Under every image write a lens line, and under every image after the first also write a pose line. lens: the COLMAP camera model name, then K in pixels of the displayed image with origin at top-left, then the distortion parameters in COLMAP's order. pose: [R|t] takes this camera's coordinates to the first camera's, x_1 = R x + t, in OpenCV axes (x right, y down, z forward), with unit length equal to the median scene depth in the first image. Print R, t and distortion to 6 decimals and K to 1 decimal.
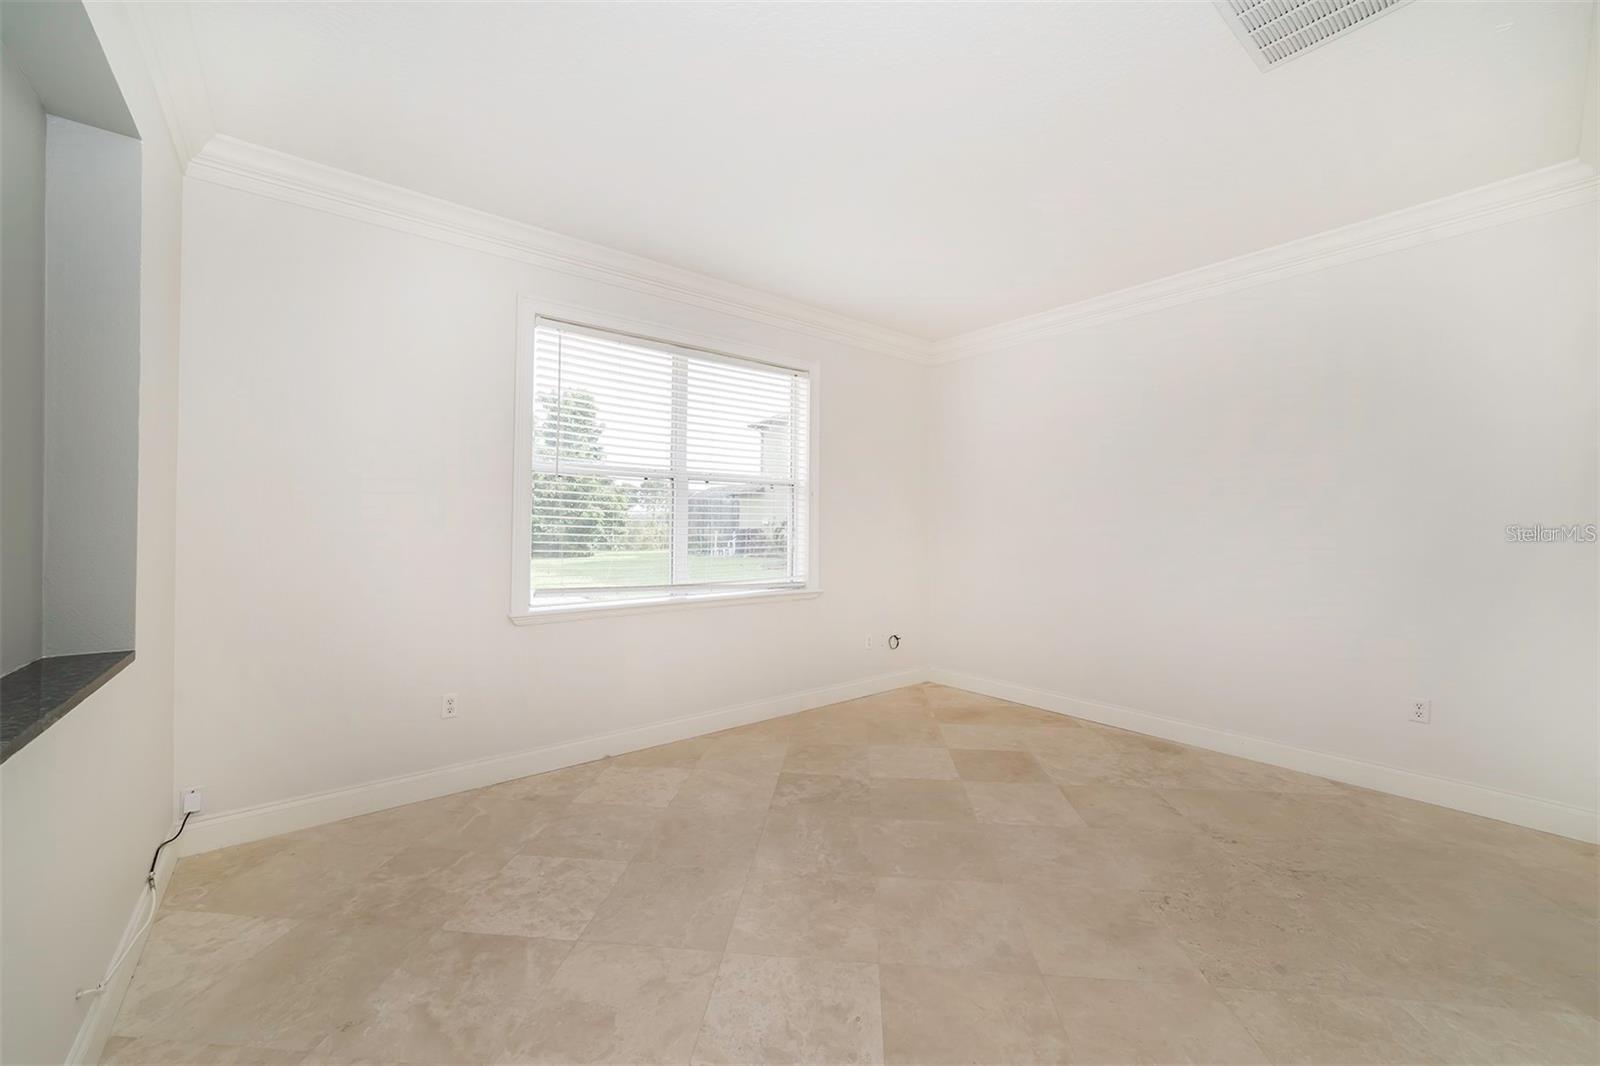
lens RADIAL K [[615.1, 0, 794.2], [0, 615.1, 528.9], [0, 0, 1]] dist [-0.011038, 0.001192]
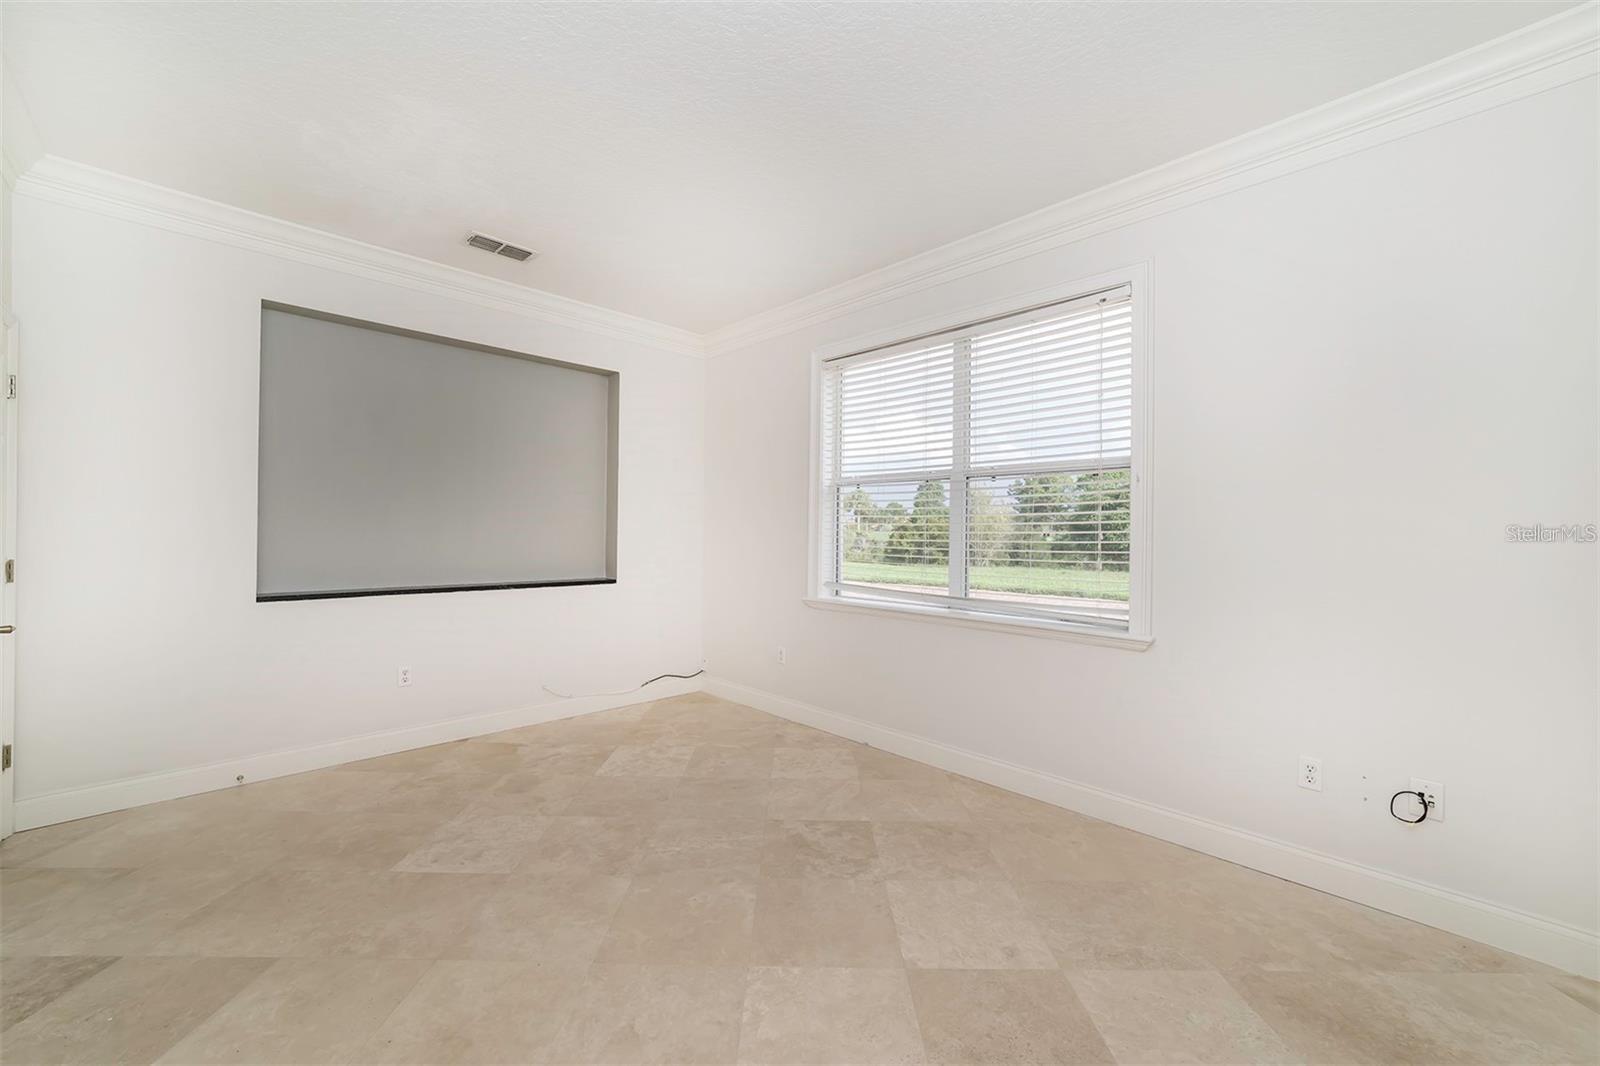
lens RADIAL K [[615.1, 0, 795.0], [0, 615.1, 537.8], [0, 0, 1]] dist [-0.011038, 0.001192]
pose [[0.092624, 0.002016, -0.995699, 0.847636], [-0.009036, 0.999958, 0.001184, 0.007800], [0.995660, 0.008887, 0.092639, 0.857190]]
